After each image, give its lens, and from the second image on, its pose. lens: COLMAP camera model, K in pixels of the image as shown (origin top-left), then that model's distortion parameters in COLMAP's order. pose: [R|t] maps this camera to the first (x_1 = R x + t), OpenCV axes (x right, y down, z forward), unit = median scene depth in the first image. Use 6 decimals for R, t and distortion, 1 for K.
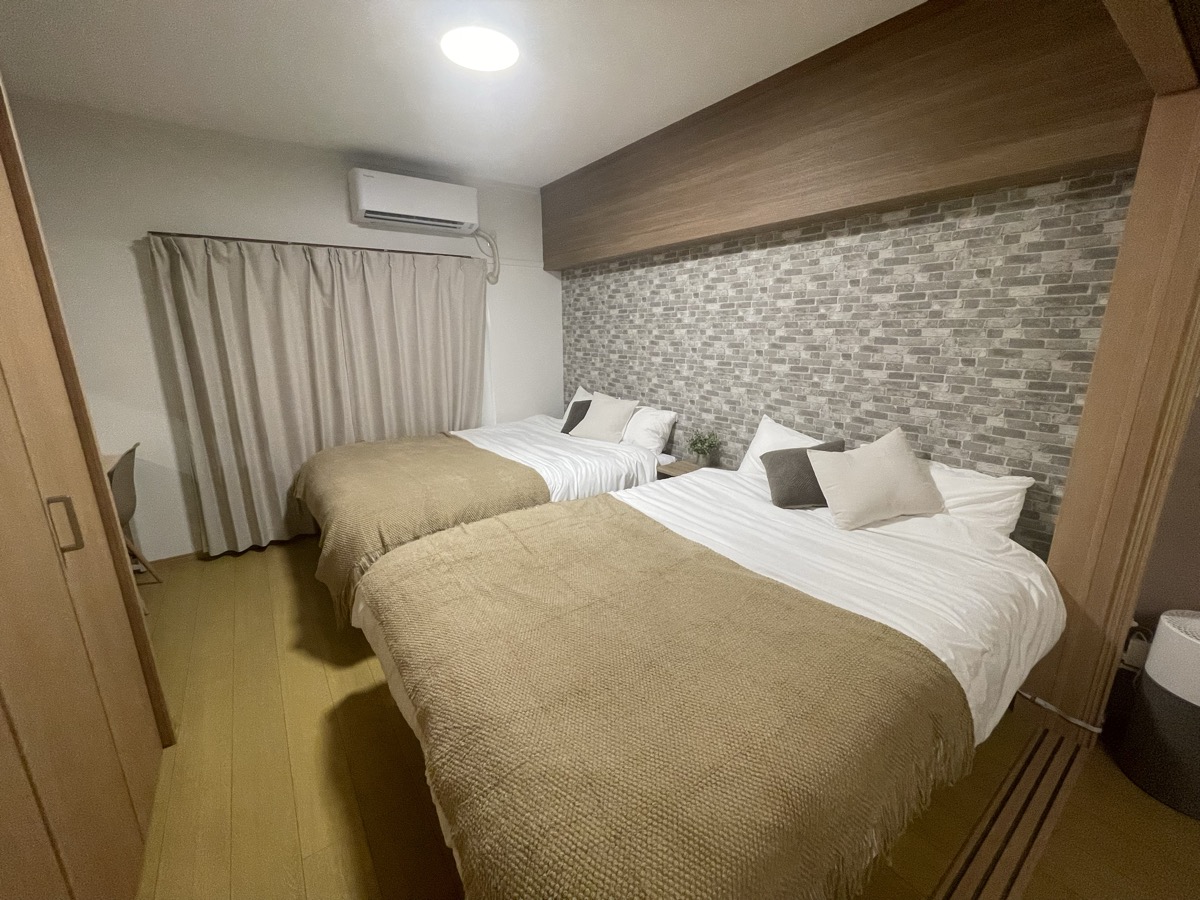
lens RADIAL K [[485.1, 0, 600.0], [0, 485.1, 450.0], [0, 0, 1]] dist [0.000729, -0.000454]
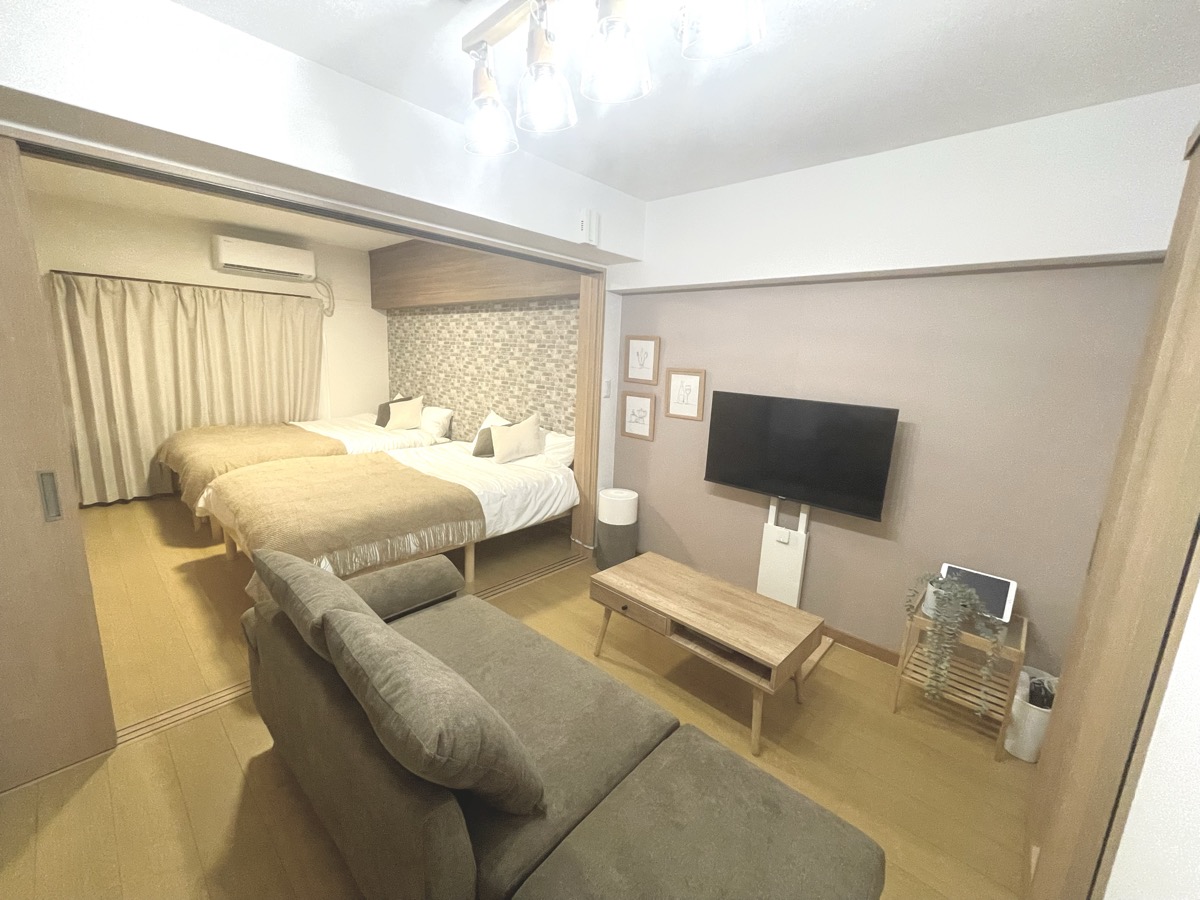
lens RADIAL K [[485.1, 0, 600.0], [0, 485.1, 450.0], [0, 0, 1]] dist [0.000729, -0.000454]
pose [[0.978947, 0.012228, 0.203746, 0.319256], [-0.002407, 0.998826, -0.048380, 0.125523], [-0.204098, 0.046871, 0.977828, -0.605746]]
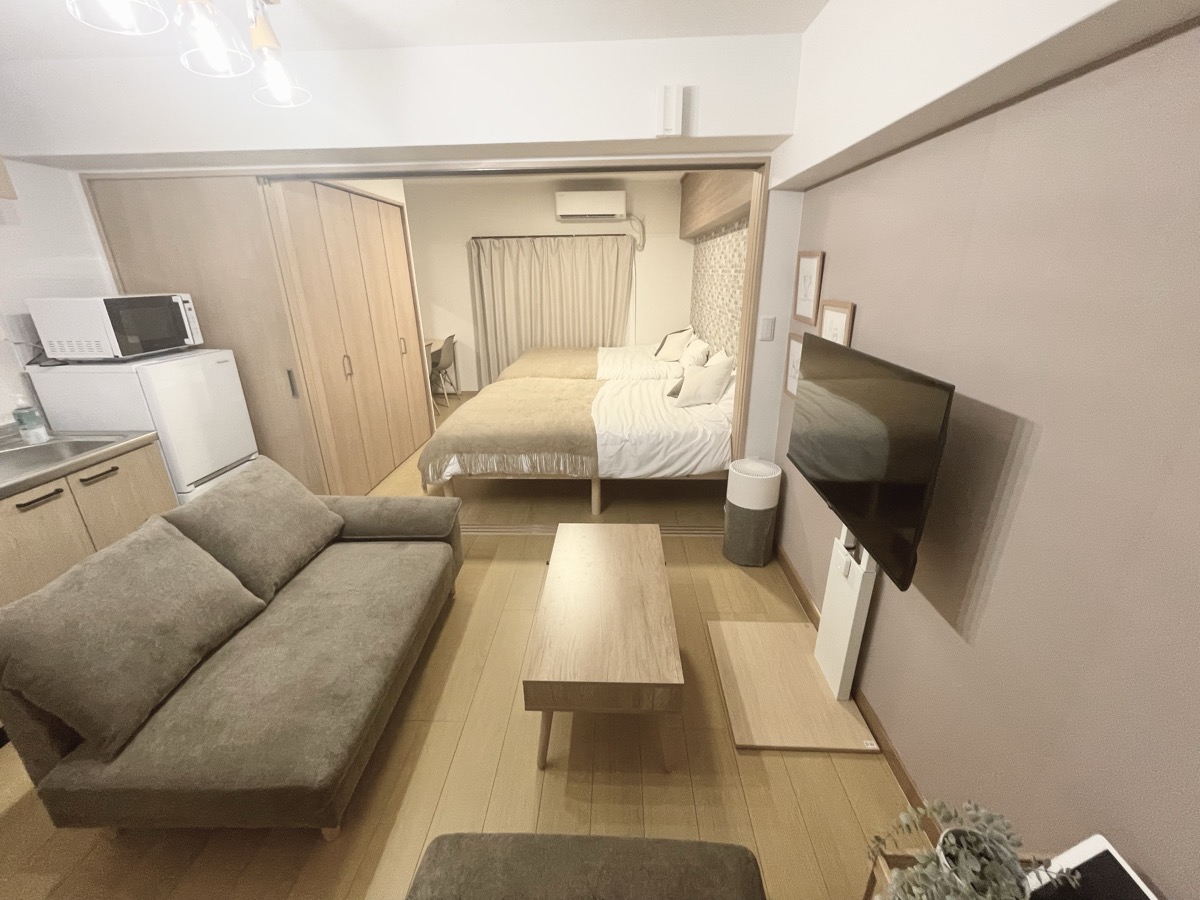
lens RADIAL K [[485.1, 0, 600.0], [0, 485.1, 450.0], [0, 0, 1]] dist [0.000729, -0.000454]
pose [[0.787600, 0.212519, -0.578379, 0.850219], [-0.144962, 0.976202, 0.161295, 0.043969], [0.598893, -0.043192, 0.799663, -0.380258]]
